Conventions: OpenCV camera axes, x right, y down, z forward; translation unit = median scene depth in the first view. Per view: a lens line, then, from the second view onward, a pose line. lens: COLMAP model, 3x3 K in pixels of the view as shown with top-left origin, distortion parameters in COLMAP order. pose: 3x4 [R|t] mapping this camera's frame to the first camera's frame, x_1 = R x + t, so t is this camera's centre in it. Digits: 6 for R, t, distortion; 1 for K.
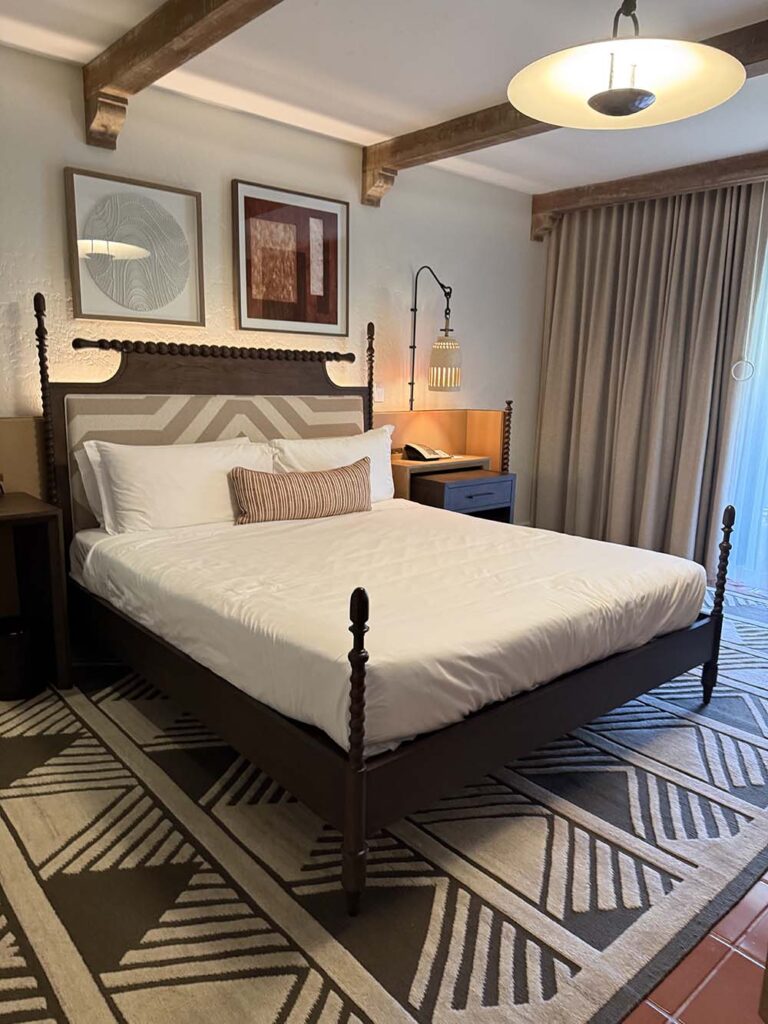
lens RADIAL K [[729.4, 0, 392.7], [0, 729.4, 514.6], [0, 0, 1]] dist [0.009119, -0.004253]
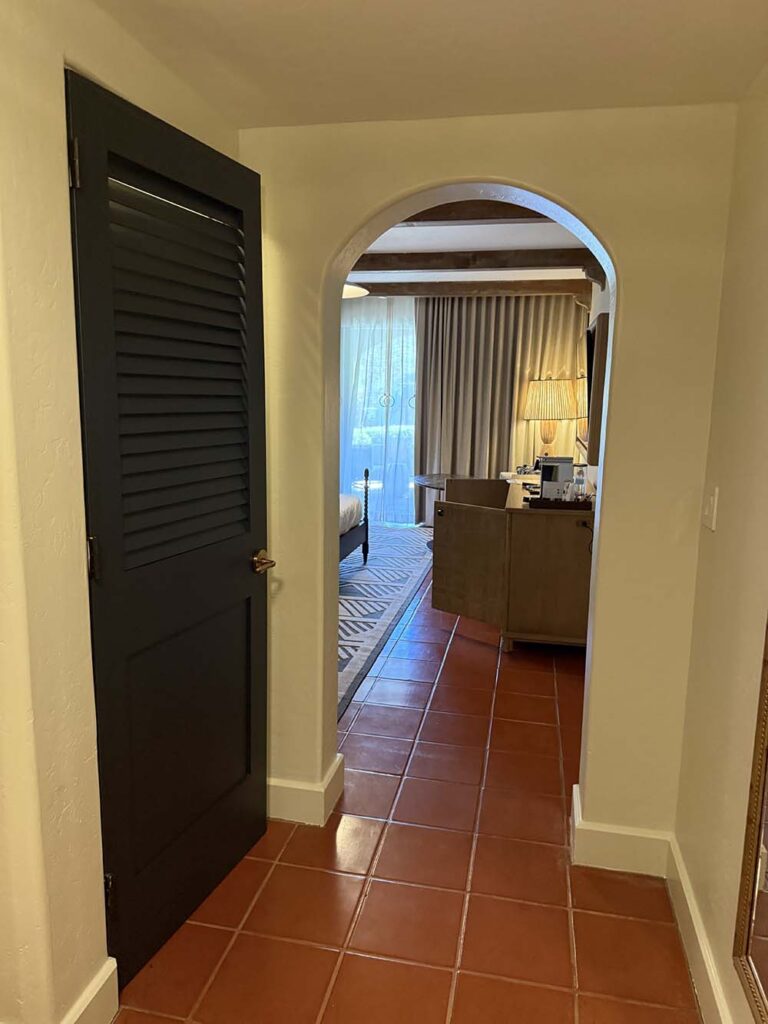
lens RADIAL K [[748.3, 0, 379.1], [0, 748.3, 515.2], [0, 0, 1]] dist [0.161855, -0.003474]
pose [[0.805713, -0.105634, 0.582811, -1.207229], [0.111490, 0.993427, 0.025927, 0.103472], [-0.581719, 0.044088, 0.812194, -1.221400]]
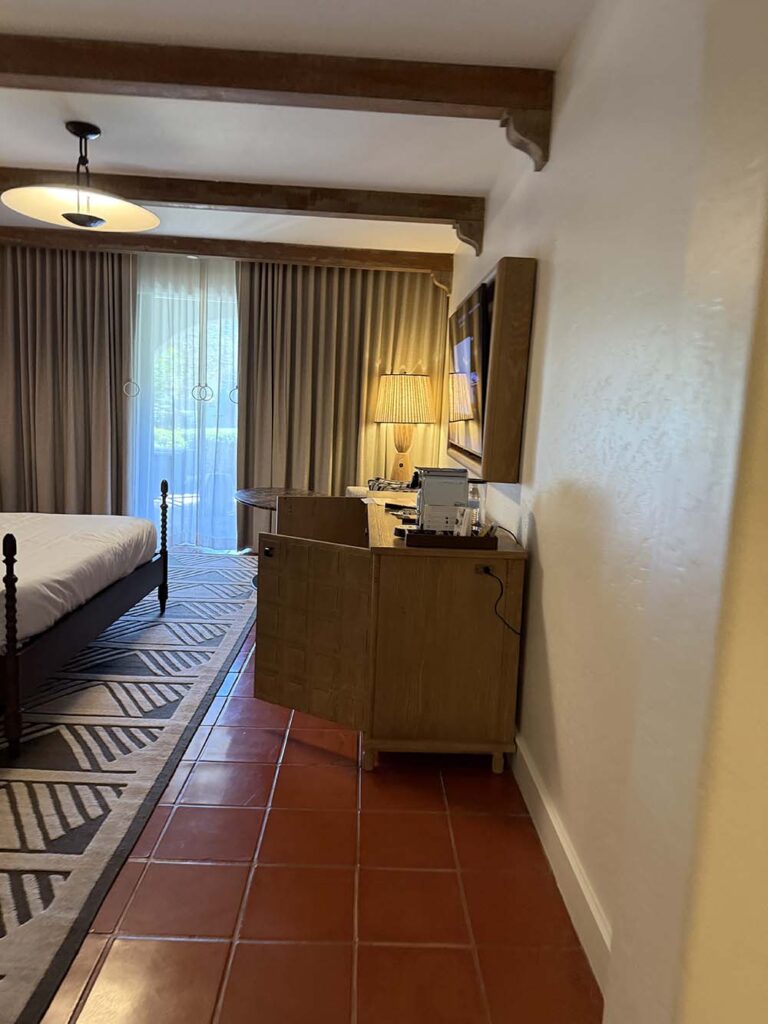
lens RADIAL K [[729.4, 0, 392.7], [0, 729.4, 514.6], [0, 0, 1]] dist [0.009119, -0.004253]
pose [[0.642568, -0.098152, 0.759916, -0.598736], [0.105973, 0.993615, 0.038729, 0.073074], [-0.758865, 0.055645, 0.648866, -0.541229]]
